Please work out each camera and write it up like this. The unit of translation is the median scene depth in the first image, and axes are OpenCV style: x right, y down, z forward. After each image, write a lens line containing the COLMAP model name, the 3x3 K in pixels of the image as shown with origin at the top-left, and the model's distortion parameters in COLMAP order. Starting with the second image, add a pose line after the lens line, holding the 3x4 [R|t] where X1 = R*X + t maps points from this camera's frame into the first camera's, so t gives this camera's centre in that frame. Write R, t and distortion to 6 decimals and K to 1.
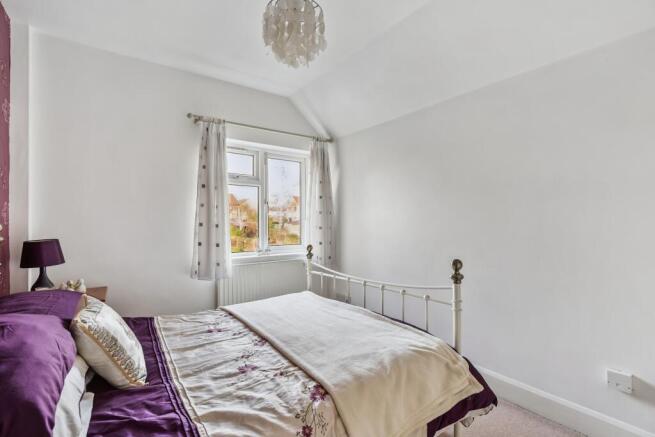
lens RADIAL K [[302.6, 0, 316.0], [0, 302.6, 223.4], [0, 0, 1]] dist [-0.003783, 0.000680]
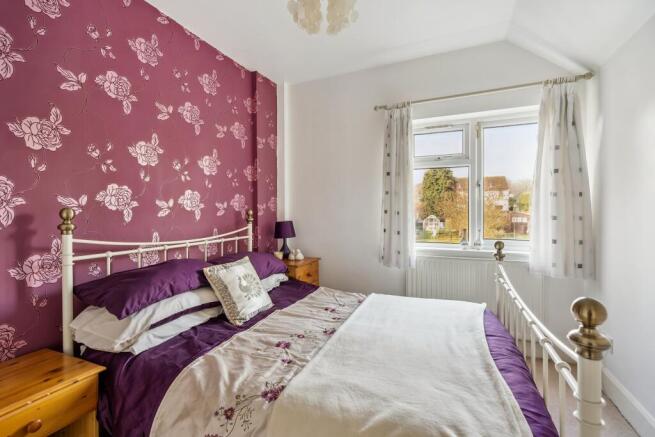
lens RADIAL K [[302.6, 0, 328.0], [0, 302.6, 215.0], [0, 0, 1]] dist [-0.003783, 0.000680]
pose [[0.510123, 0.014474, -0.859979, 0.544480], [-0.002169, 0.999877, 0.015542, -0.000378], [0.860098, -0.006063, 0.510092, 0.414042]]
